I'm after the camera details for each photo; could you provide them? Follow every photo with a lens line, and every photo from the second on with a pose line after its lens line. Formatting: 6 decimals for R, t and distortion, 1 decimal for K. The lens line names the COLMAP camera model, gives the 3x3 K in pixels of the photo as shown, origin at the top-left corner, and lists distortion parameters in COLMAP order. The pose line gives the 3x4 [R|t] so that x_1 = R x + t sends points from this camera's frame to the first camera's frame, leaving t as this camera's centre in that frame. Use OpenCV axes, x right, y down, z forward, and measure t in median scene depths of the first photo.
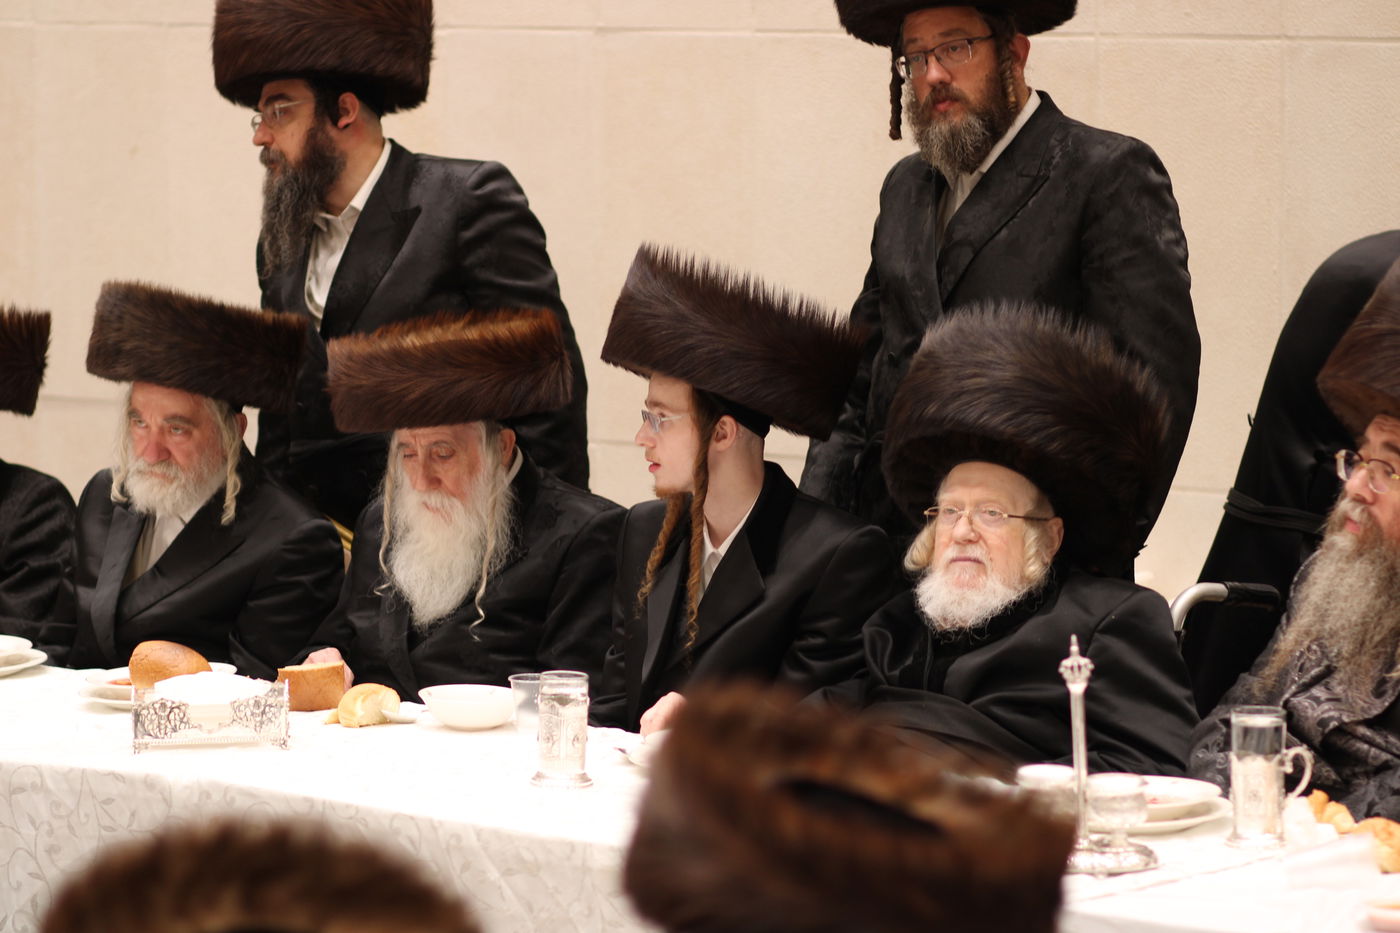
lens RADIAL K [[5867.4, 0, 705.1], [0, 5867.4, 469.1], [0, 0, 1]] dist [0.028890, 0.000000]
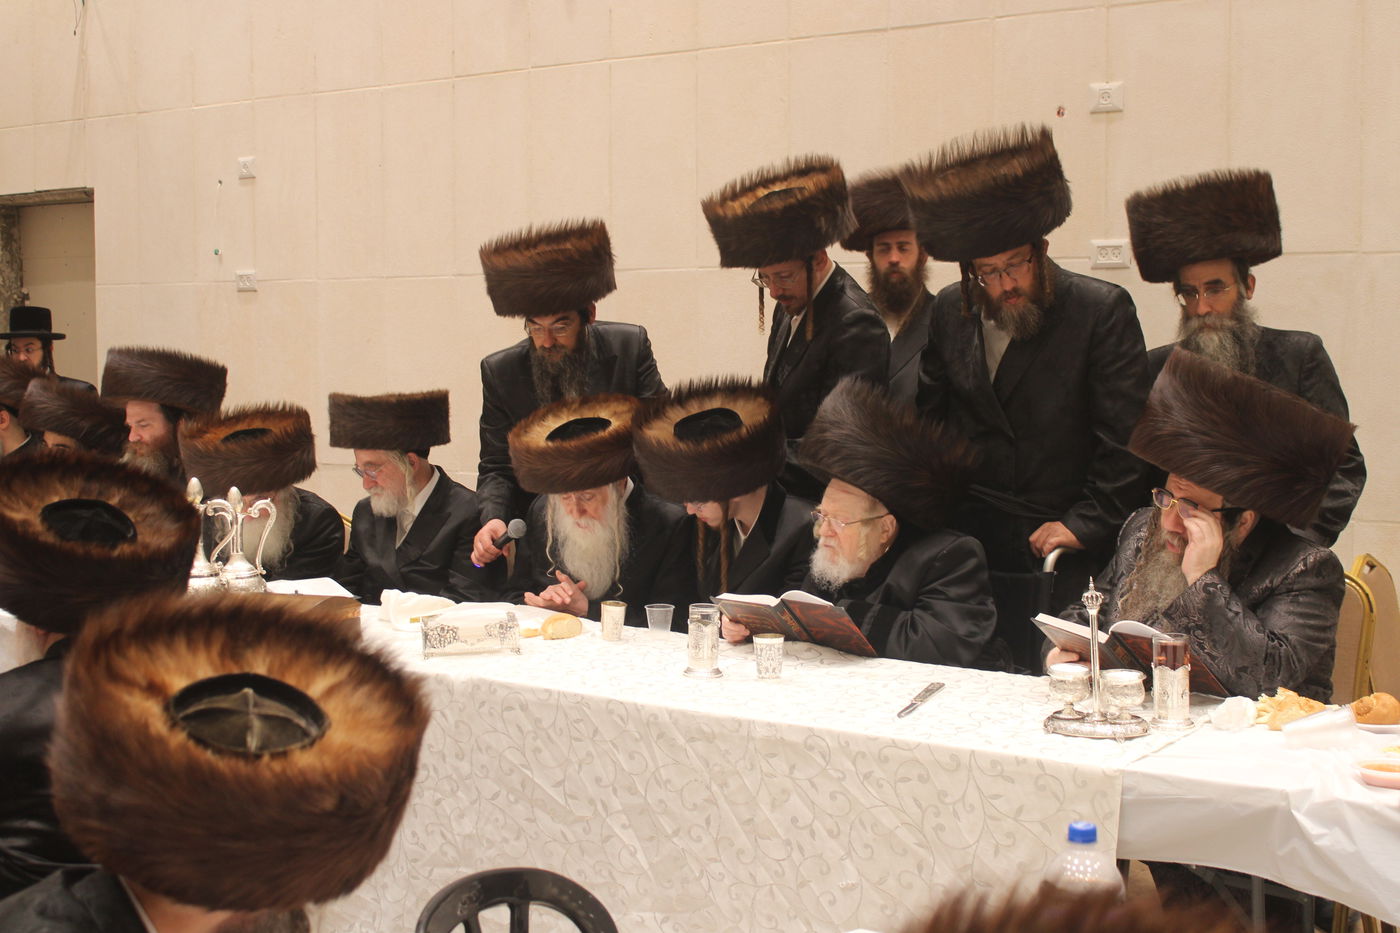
lens RADIAL K [[2065.8, 0, 685.3], [0, 2065.8, 428.3], [0, 0, 1]] dist [0.012773, 0.000000]
pose [[0.996462, -0.004778, 0.083910, -0.079664], [0.009020, 0.998696, -0.050249, 0.014887], [-0.083561, 0.050828, 0.995206, 0.460651]]
